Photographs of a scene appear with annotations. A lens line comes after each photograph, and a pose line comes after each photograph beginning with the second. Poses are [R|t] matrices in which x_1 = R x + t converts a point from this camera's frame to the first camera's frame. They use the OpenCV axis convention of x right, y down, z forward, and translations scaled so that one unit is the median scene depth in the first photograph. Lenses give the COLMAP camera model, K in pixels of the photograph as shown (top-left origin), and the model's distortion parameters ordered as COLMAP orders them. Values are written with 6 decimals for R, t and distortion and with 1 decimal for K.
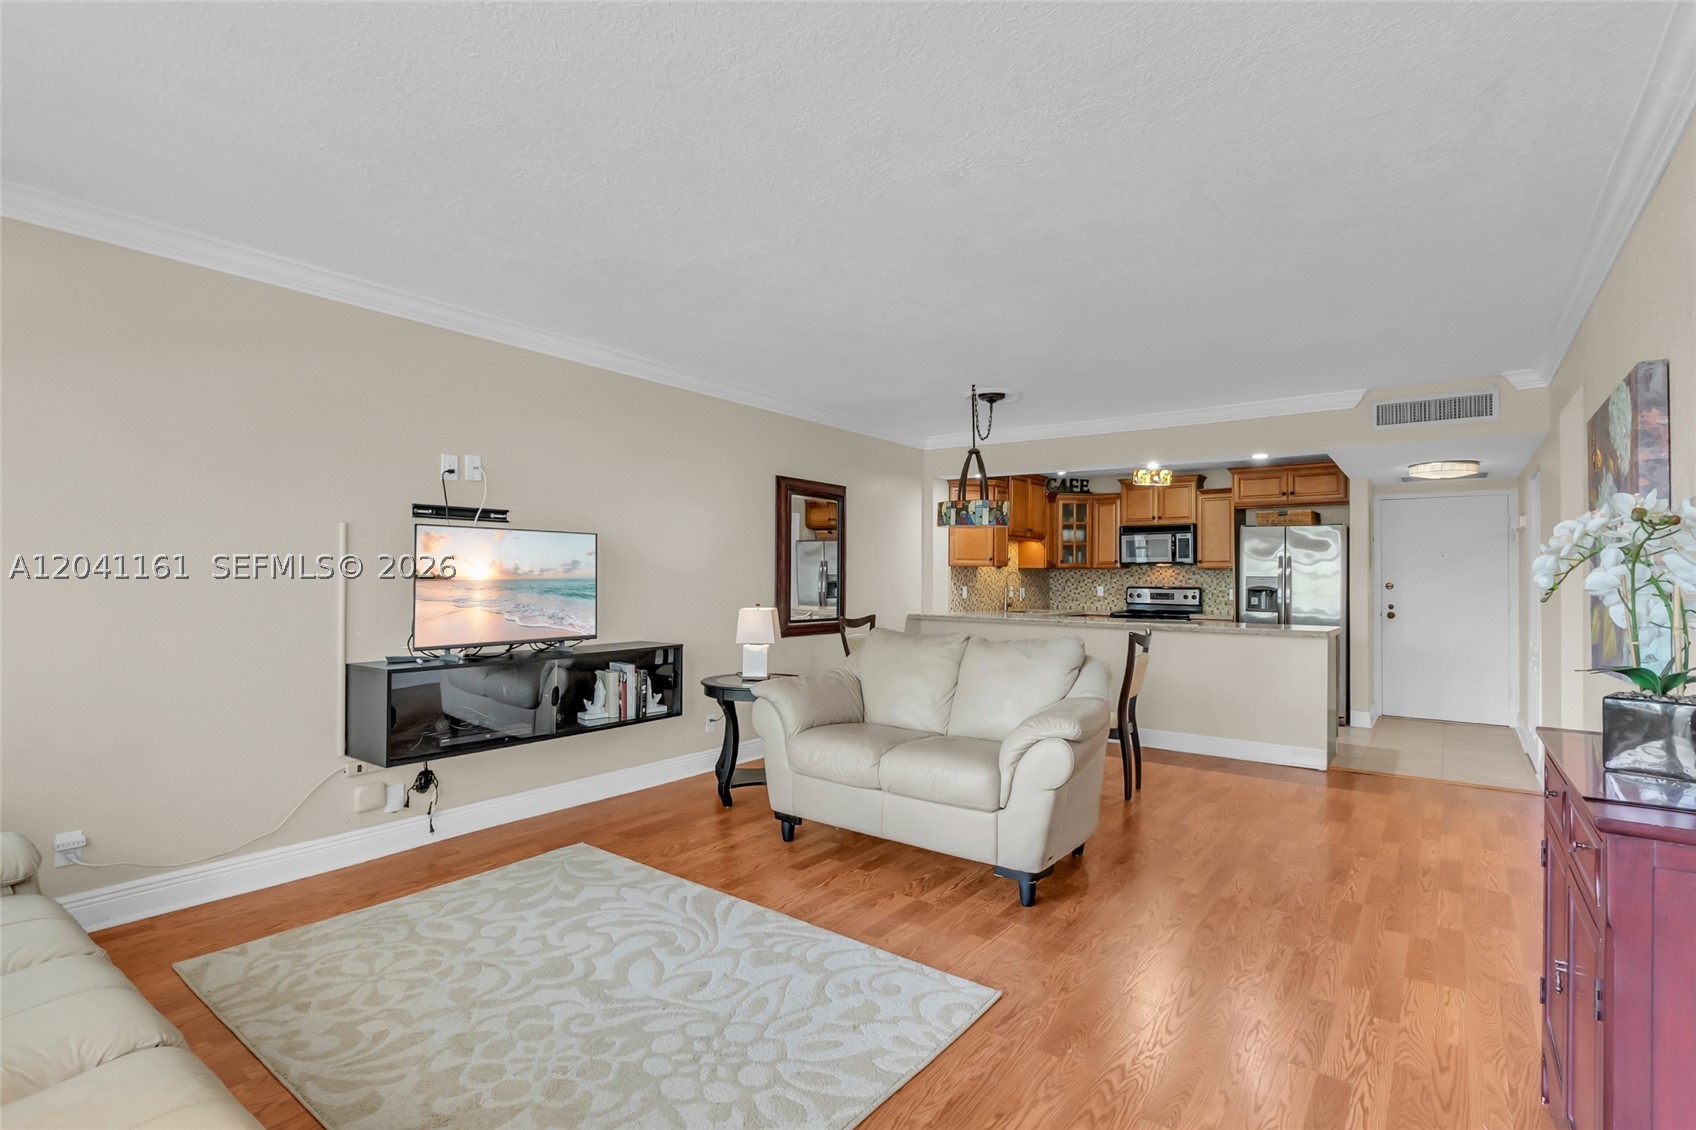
lens RADIAL K [[824.8, 0, 834.0], [0, 824.8, 568.1], [0, 0, 1]] dist [0.002508, 0.000518]
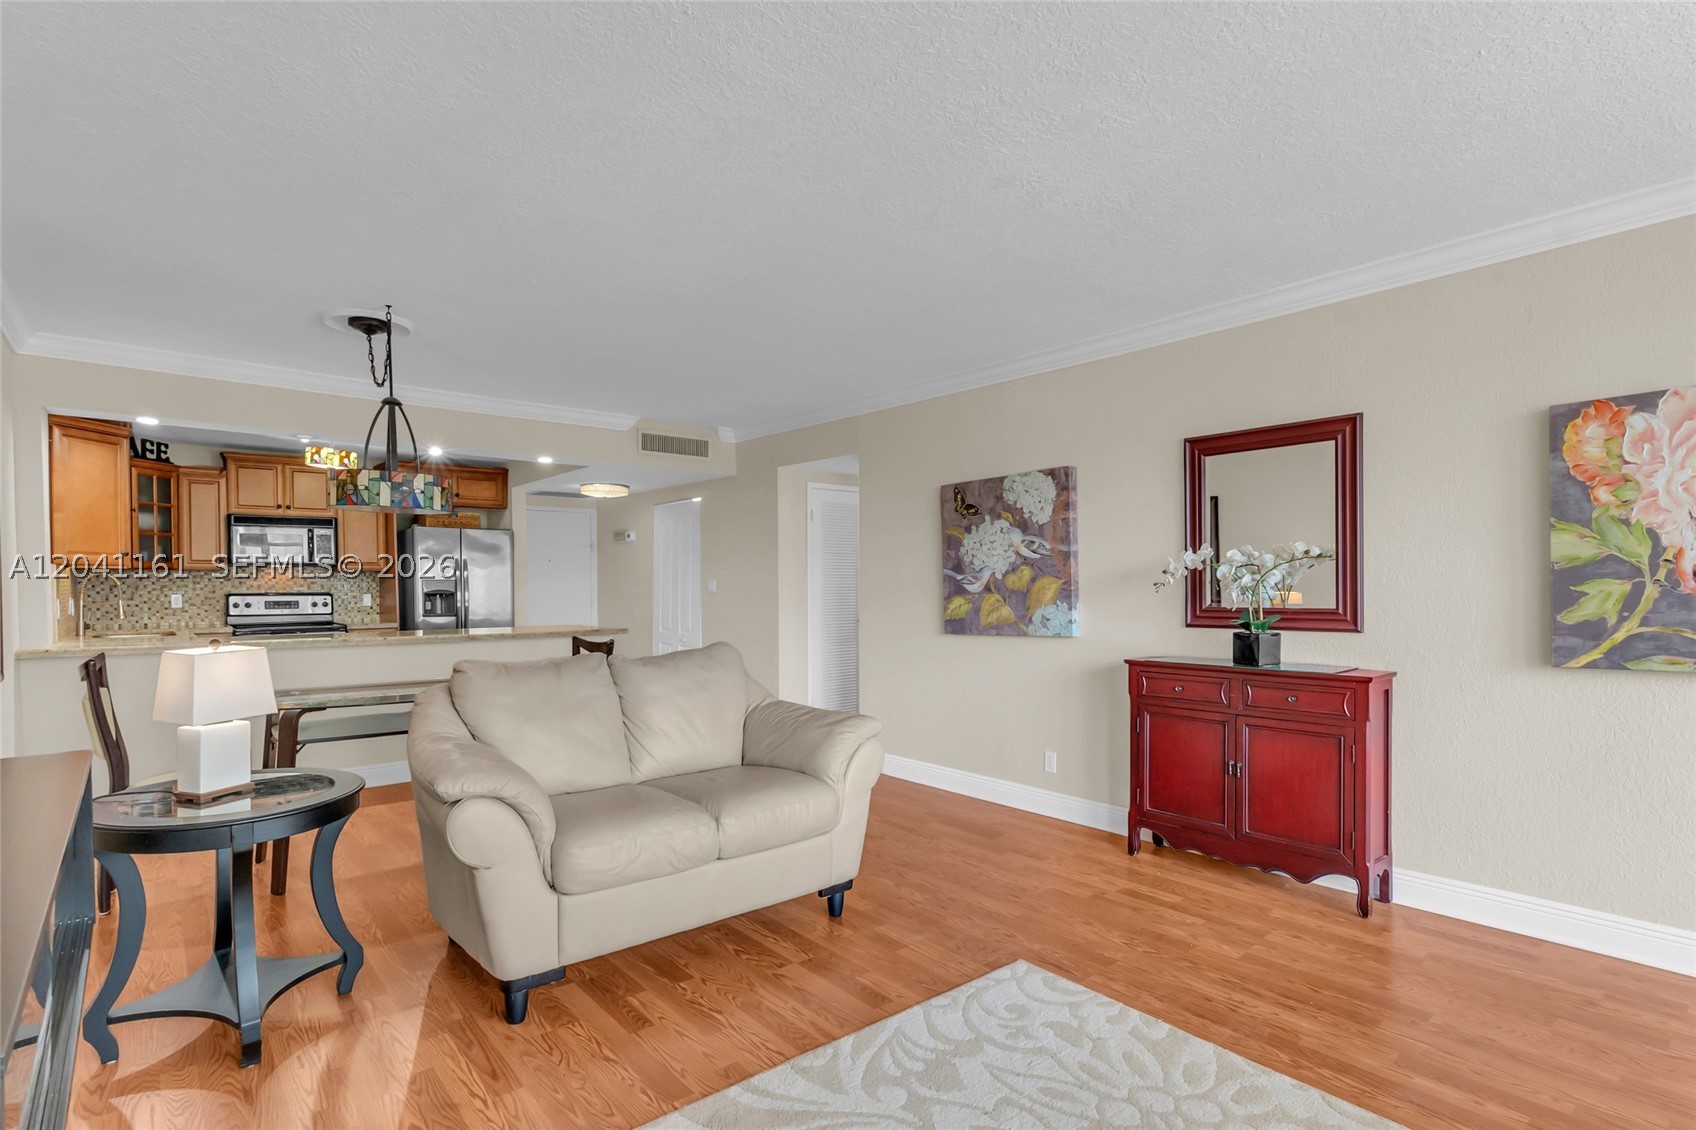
lens RADIAL K [[824.8, 0, 838.7], [0, 824.8, 591.4], [0, 0, 1]] dist [0.002508, 0.000518]
pose [[0.224315, -0.018122, 0.974348, -0.308814], [-0.005872, 0.999784, 0.019947, 0.001921], [-0.974499, -0.010195, 0.224160, 0.338226]]
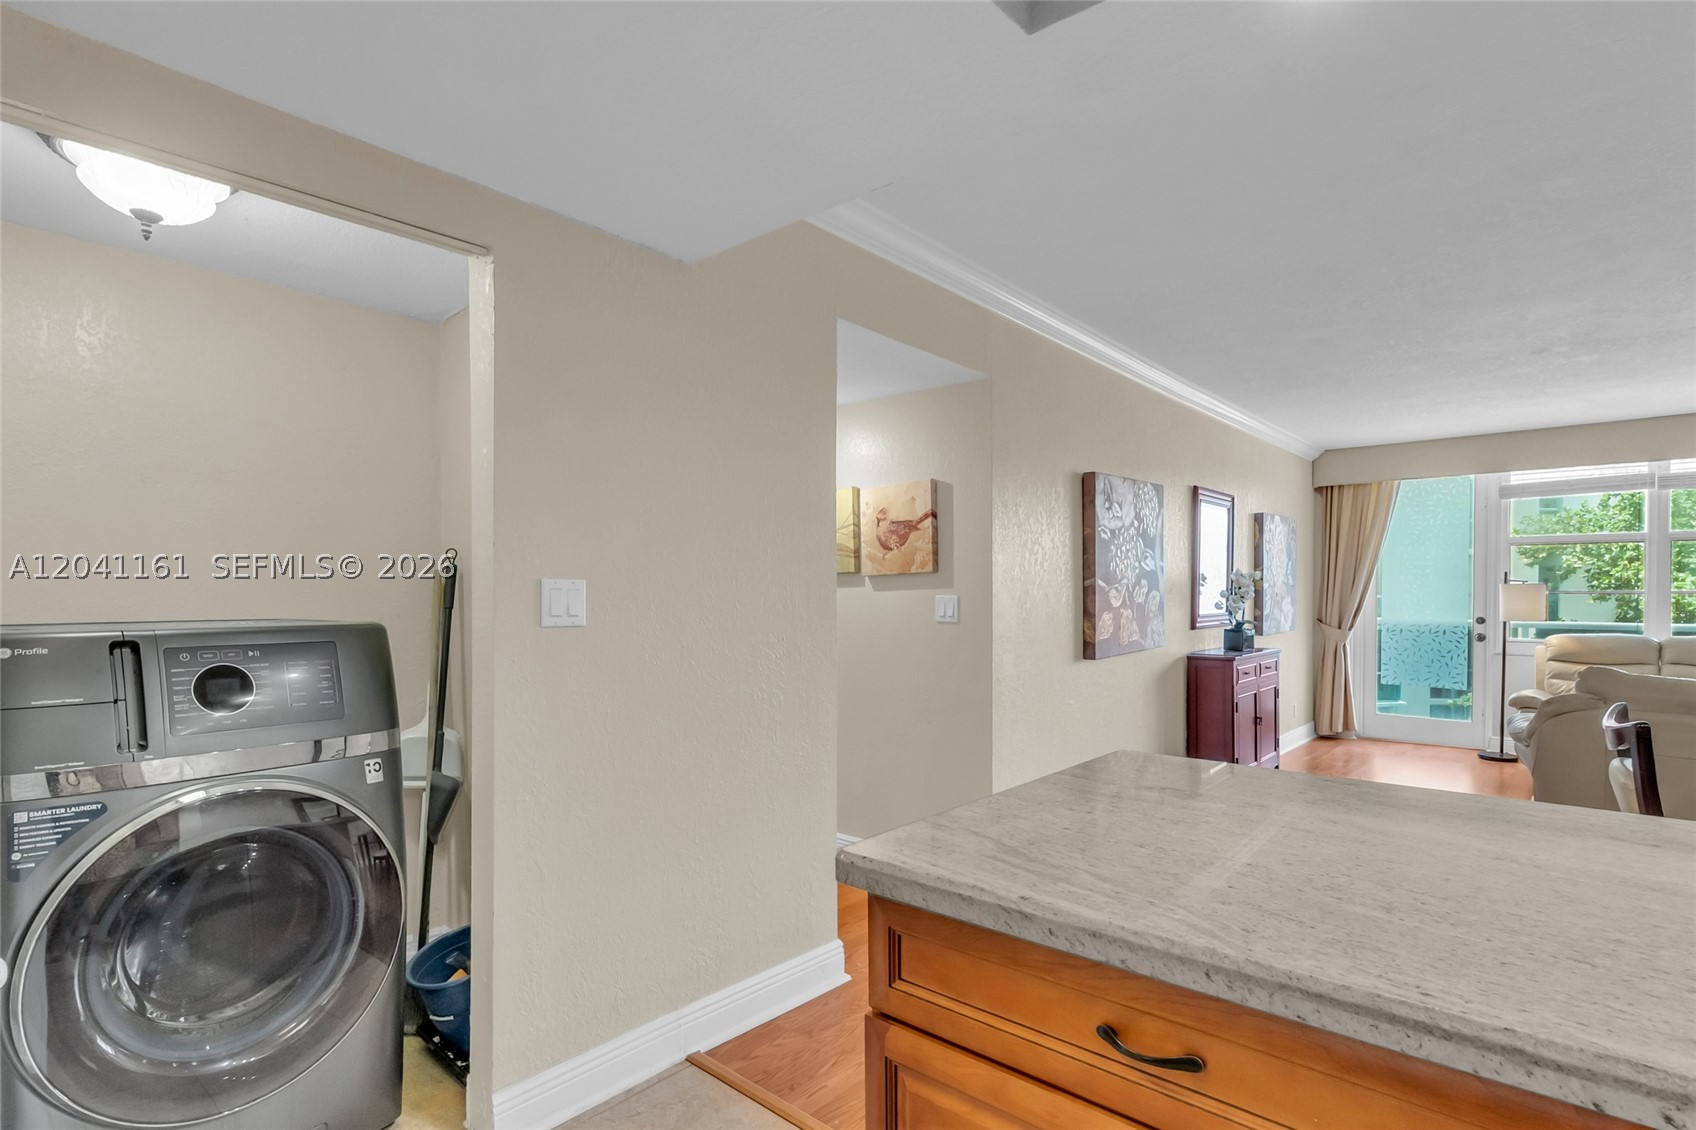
lens RADIAL K [[848.0, 0, 840.2], [0, 848.0, 600.5], [0, 0, 1]] dist [0.000319, 0.000523]
pose [[-0.995989, -0.010222, 0.088887, 0.485822], [-0.010513, 0.999941, -0.002809, 0.014396], [-0.088853, -0.003733, -0.996038, 0.963100]]
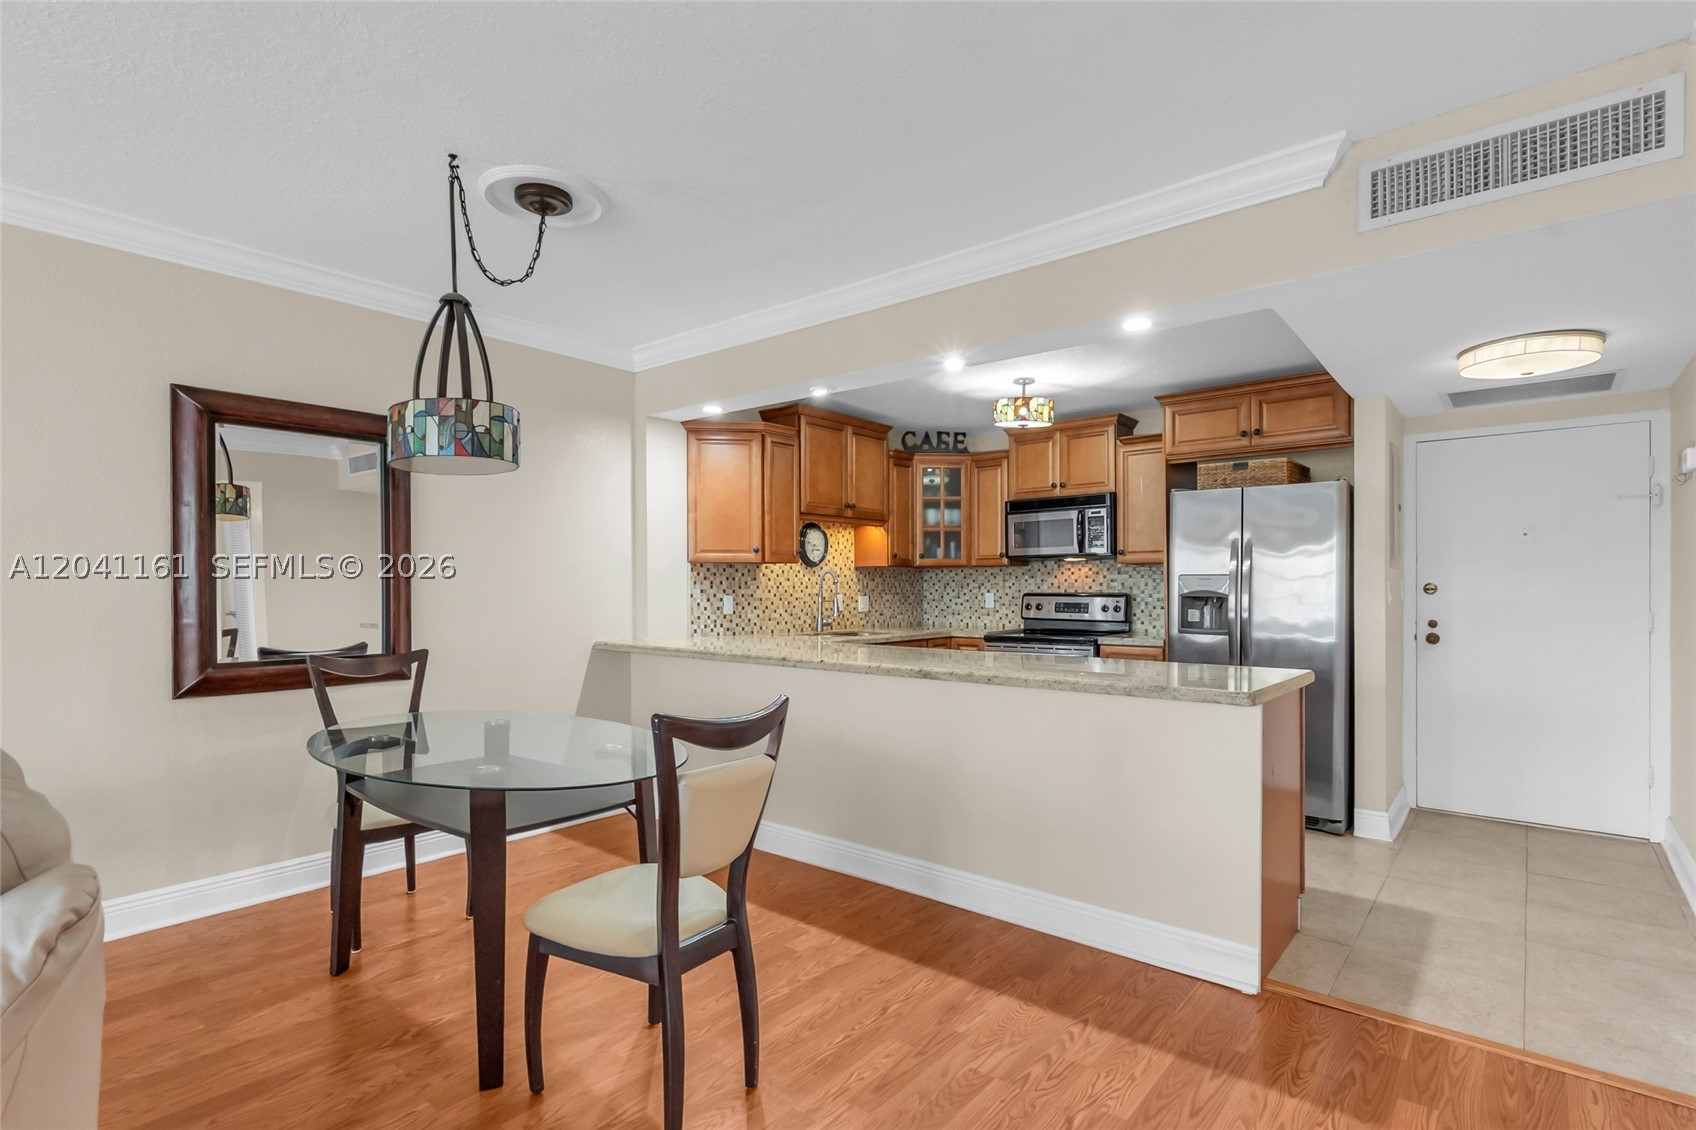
lens RADIAL K [[824.8, 0, 831.7], [0, 824.8, 592.8], [0, 0, 1]] dist [0.002508, 0.000518]
pose [[0.998087, -0.008990, -0.061165, 0.290459], [0.010166, 0.999769, 0.018948, 0.009596], [0.060980, -0.019534, 0.997948, 0.396767]]
